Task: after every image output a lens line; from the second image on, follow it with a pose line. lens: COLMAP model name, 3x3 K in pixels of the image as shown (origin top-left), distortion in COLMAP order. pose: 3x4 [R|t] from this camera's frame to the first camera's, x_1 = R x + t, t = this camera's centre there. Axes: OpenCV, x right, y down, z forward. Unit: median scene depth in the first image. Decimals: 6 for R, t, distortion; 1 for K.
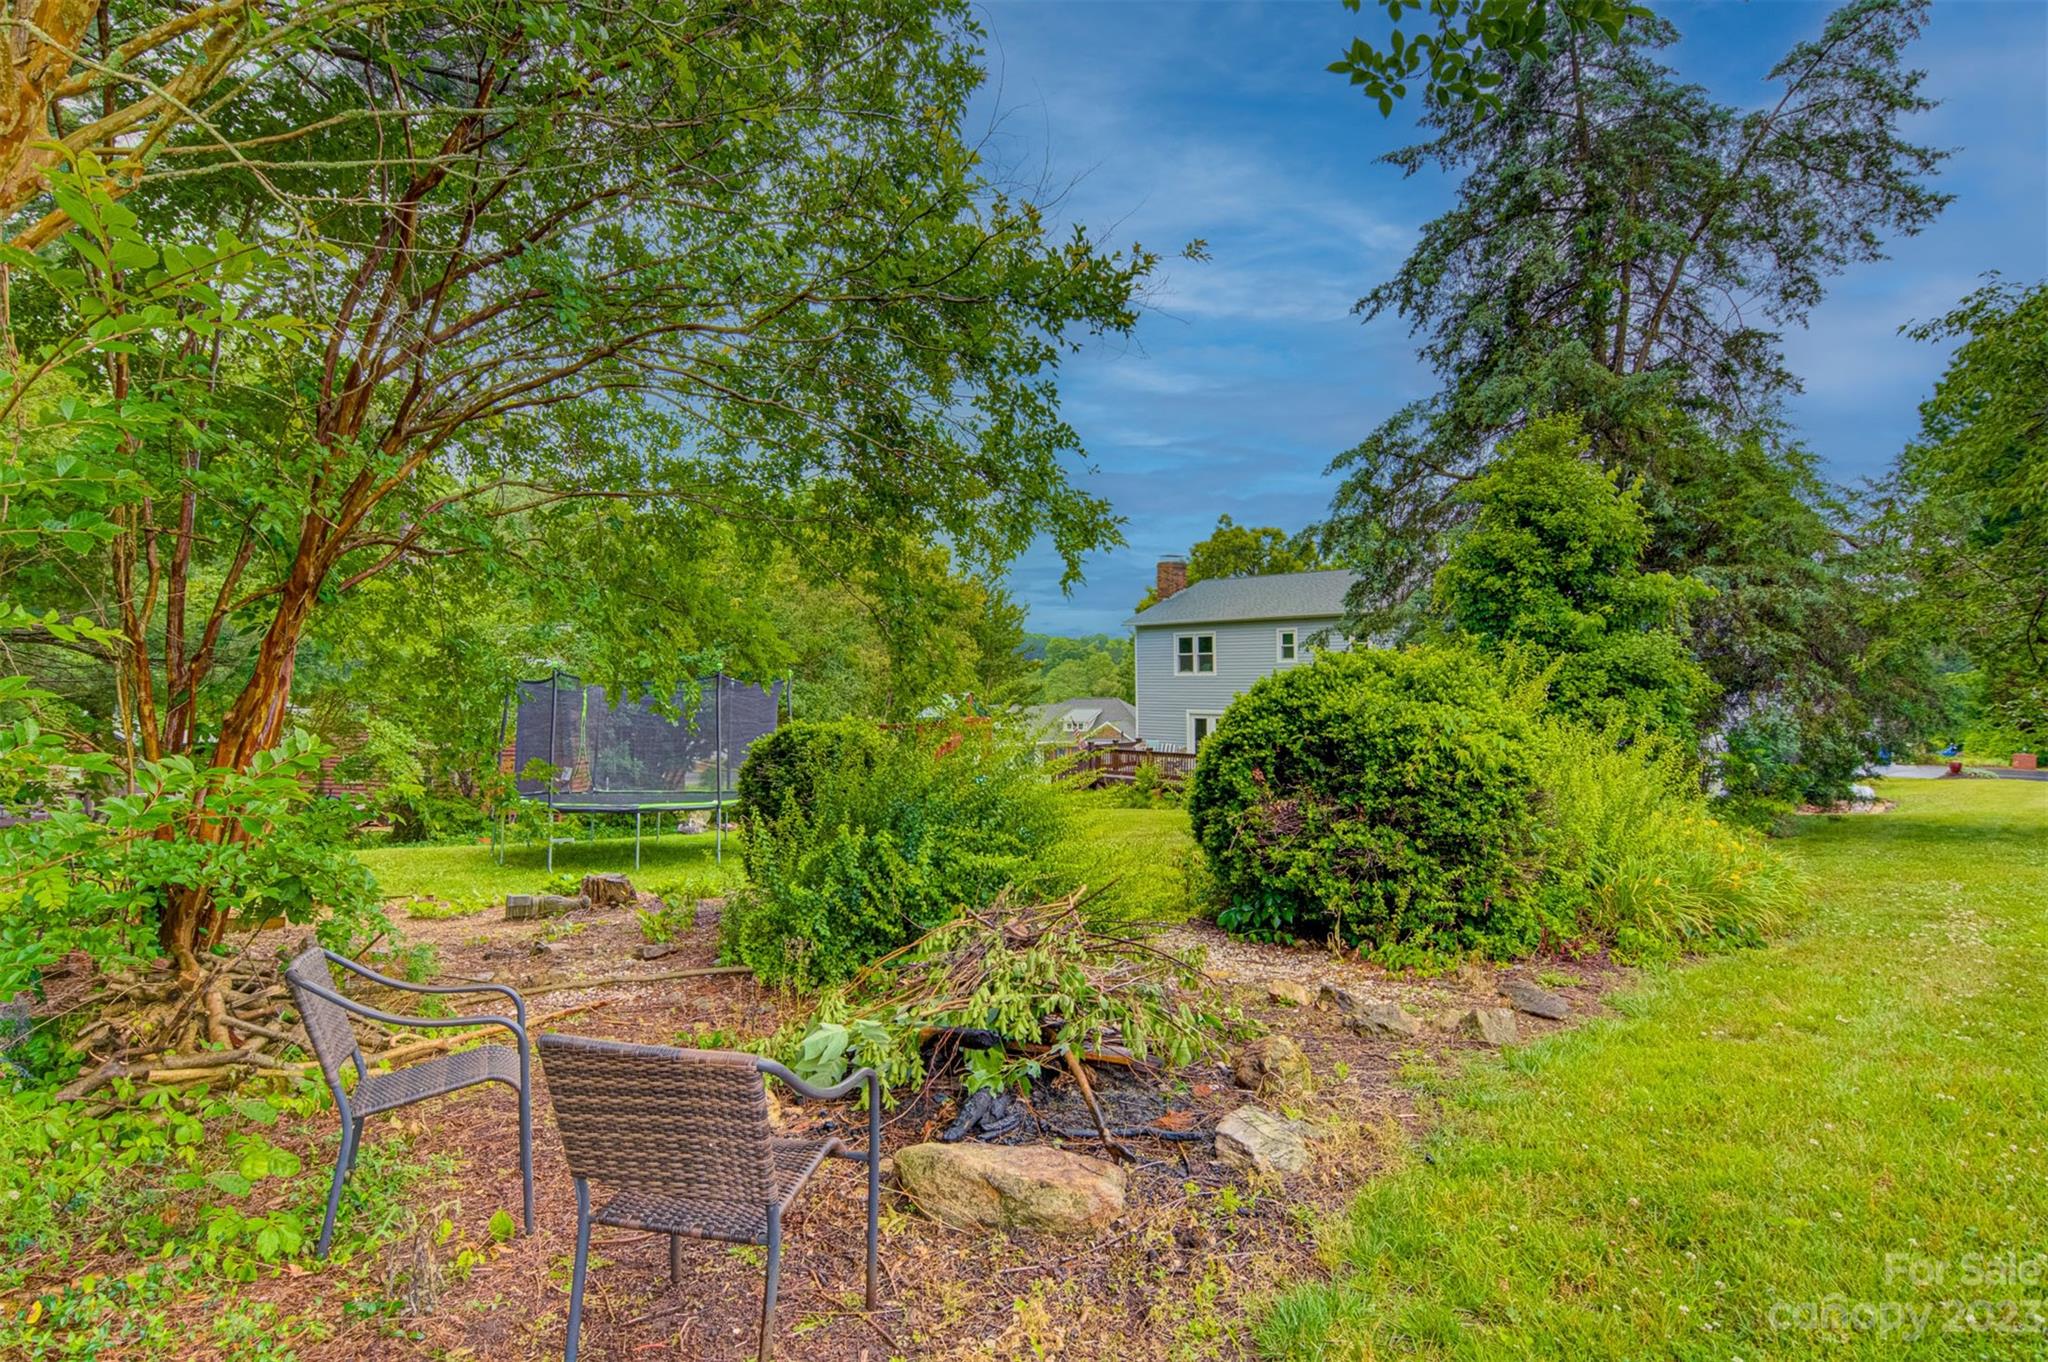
lens RADIAL K [[1059.1, 0, 1019.9], [0, 1059.1, 683.6], [0, 0, 1]] dist [0.023629, -0.019161]
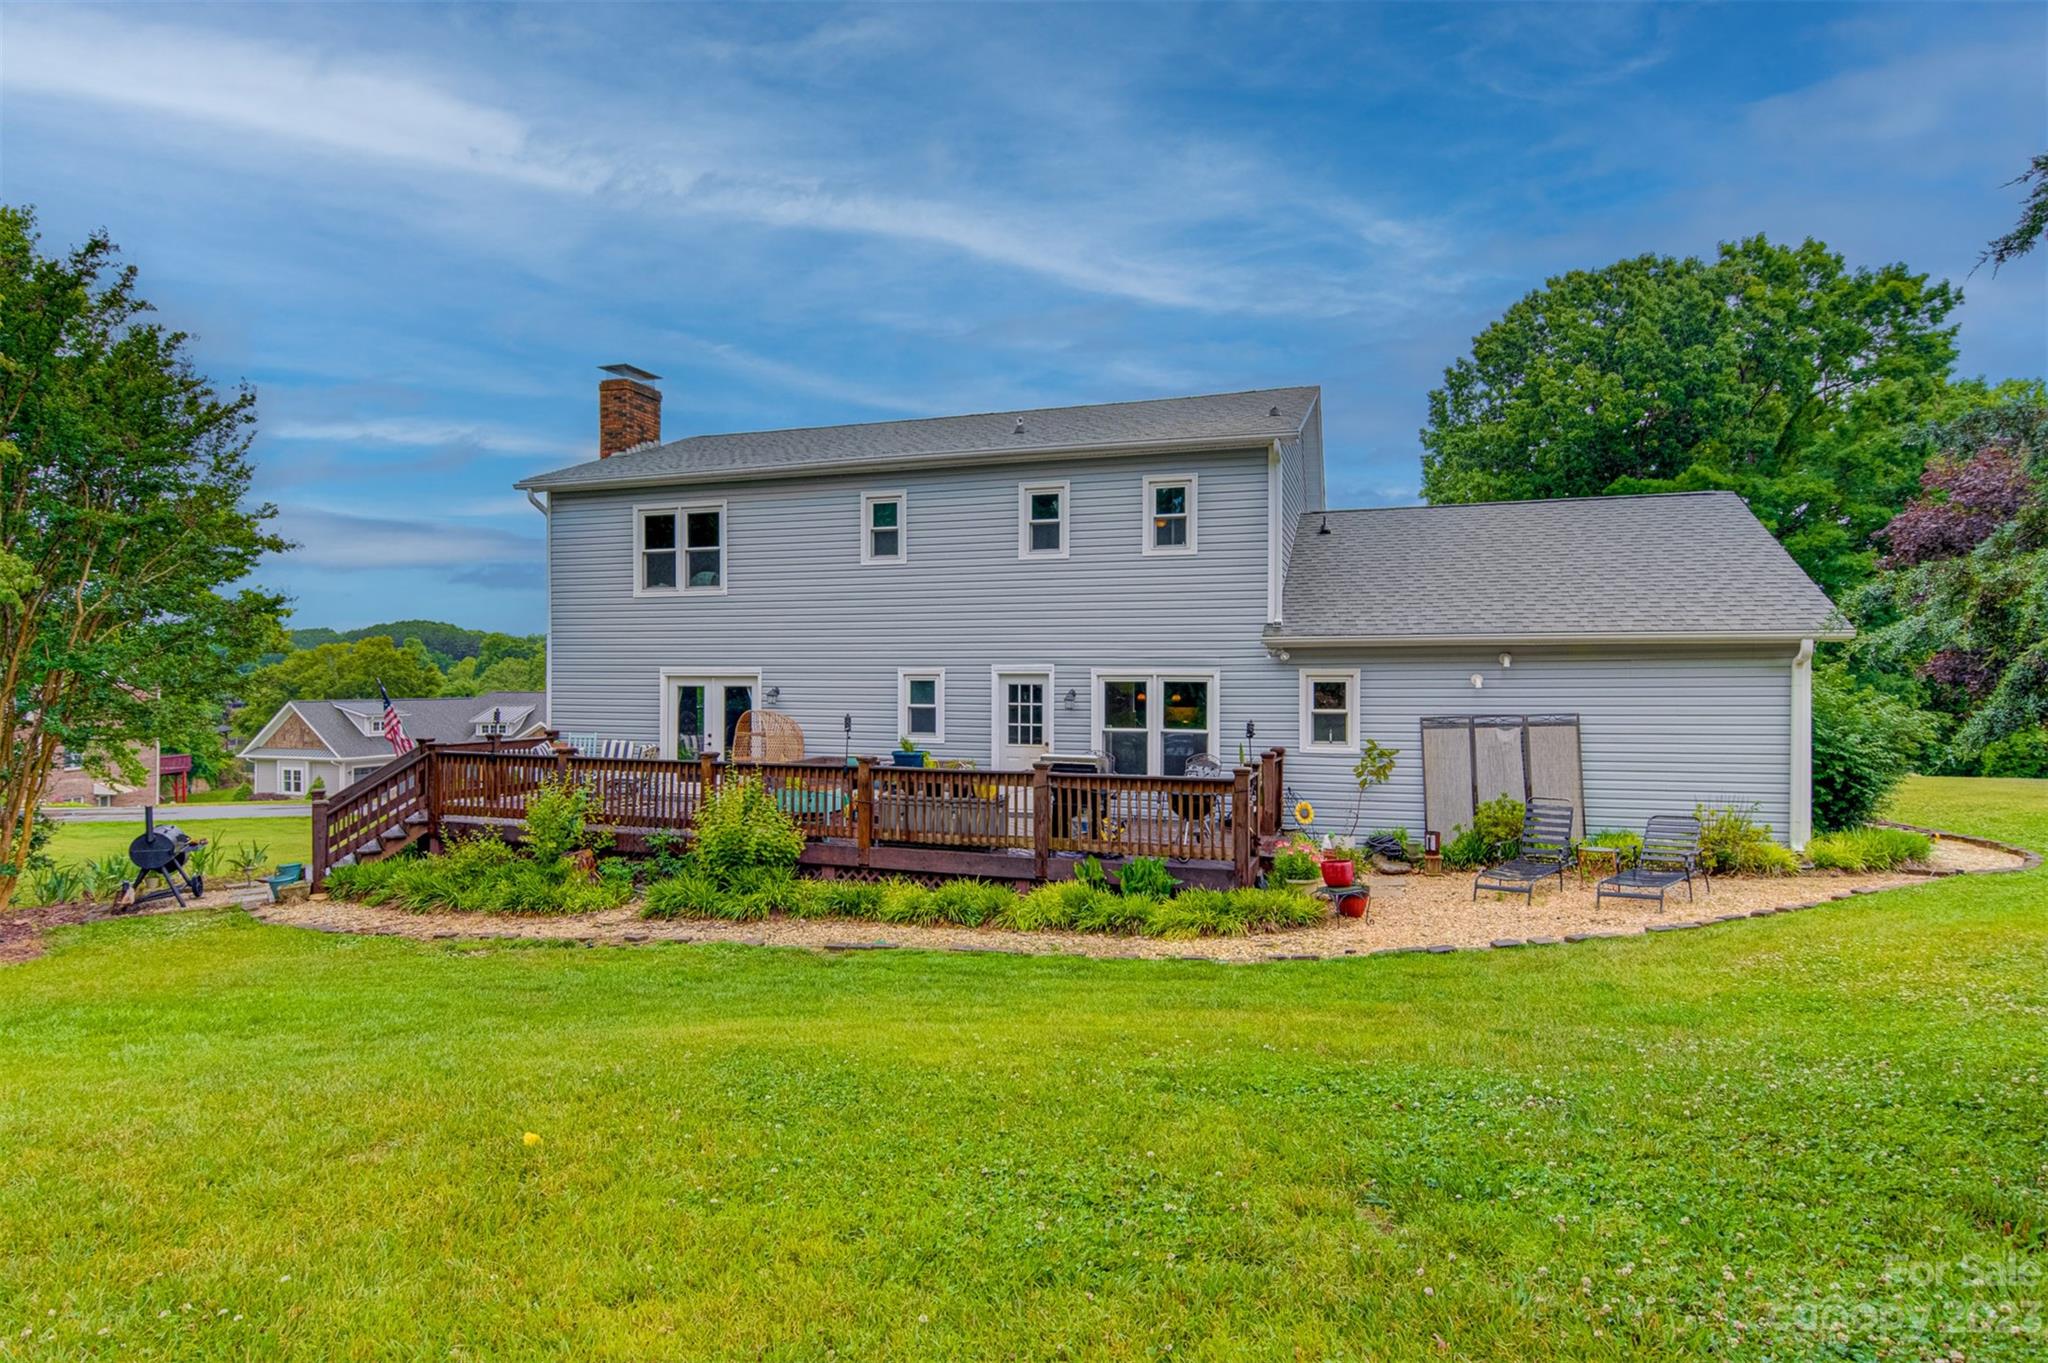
lens RADIAL K [[1059.1, 0, 1019.9], [0, 1059.1, 684.1], [0, 0, 1]] dist [0.023629, -0.019161]
pose [[0.883314, 0.007225, 0.468725, 0.077475], [-0.004646, 0.999967, -0.006658, 0.034821], [-0.468758, 0.003703, 0.883319, 0.511339]]
